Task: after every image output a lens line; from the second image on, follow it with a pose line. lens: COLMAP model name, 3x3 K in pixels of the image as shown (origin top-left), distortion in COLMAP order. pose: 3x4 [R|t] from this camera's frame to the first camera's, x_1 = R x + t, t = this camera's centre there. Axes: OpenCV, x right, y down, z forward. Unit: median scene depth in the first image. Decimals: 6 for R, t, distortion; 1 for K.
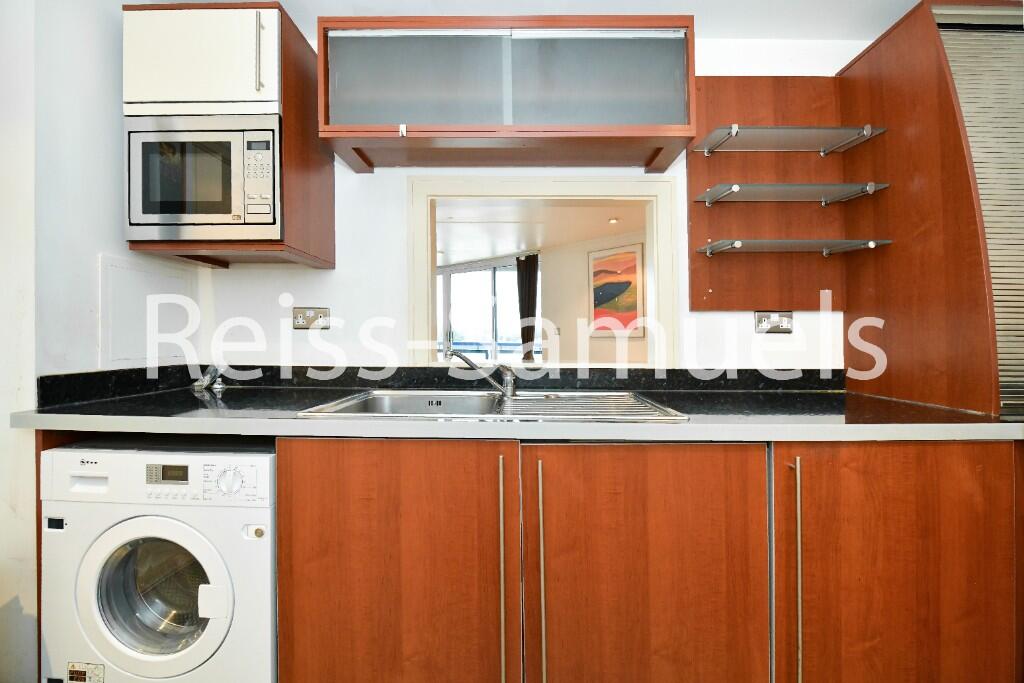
lens RADIAL K [[440.5, 0, 512.0], [0, 440.5, 341.5], [0, 0, 1]] dist [-0.015371, 0.000507]
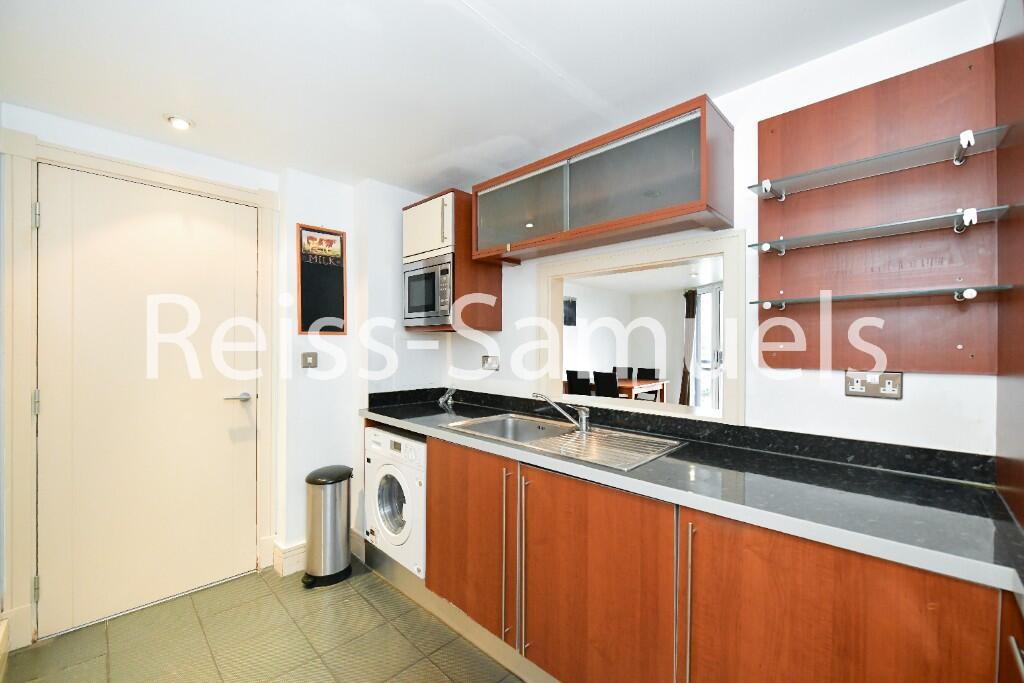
lens RADIAL K [[449.6, 0, 512.0], [0, 449.6, 341.5], [0, 0, 1]] dist [-0.010386, -0.000308]
pose [[0.704111, -0.001092, -0.710089, 0.935712], [-0.001869, 0.999993, -0.003391, -0.157687], [0.710088, 0.003715, 0.704103, -0.103604]]
